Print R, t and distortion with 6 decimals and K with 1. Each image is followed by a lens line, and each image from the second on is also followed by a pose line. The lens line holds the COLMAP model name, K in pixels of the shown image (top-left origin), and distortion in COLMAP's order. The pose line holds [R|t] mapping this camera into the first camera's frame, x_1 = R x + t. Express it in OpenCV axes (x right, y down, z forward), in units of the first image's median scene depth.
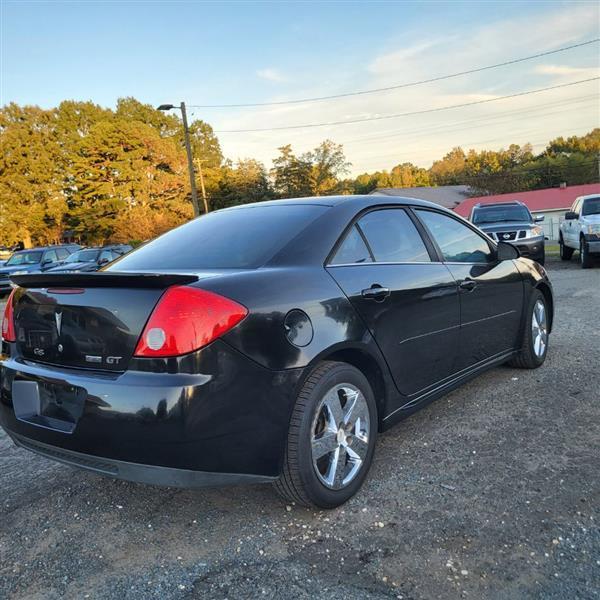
lens RADIAL K [[619.6, 0, 300.0], [0, 619.6, 300.0], [0, 0, 1]] dist [0.036447, -0.017263]
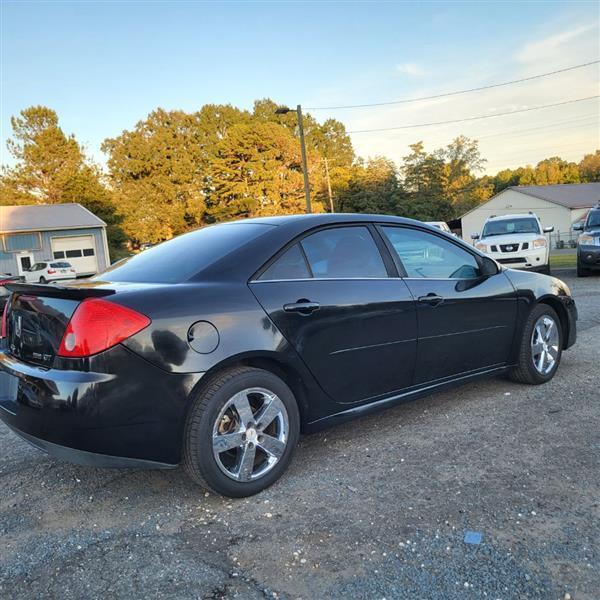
lens RADIAL K [[621.4, 0, 295.3], [0, 621.4, 306.8], [0, 0, 1]] dist [0.028218, -0.009620]
pose [[0.978161, 0.032504, -0.205290, 0.362978], [-0.030006, 0.999433, 0.015272, -0.030222], [0.205670, -0.008778, 0.978582, -0.078587]]
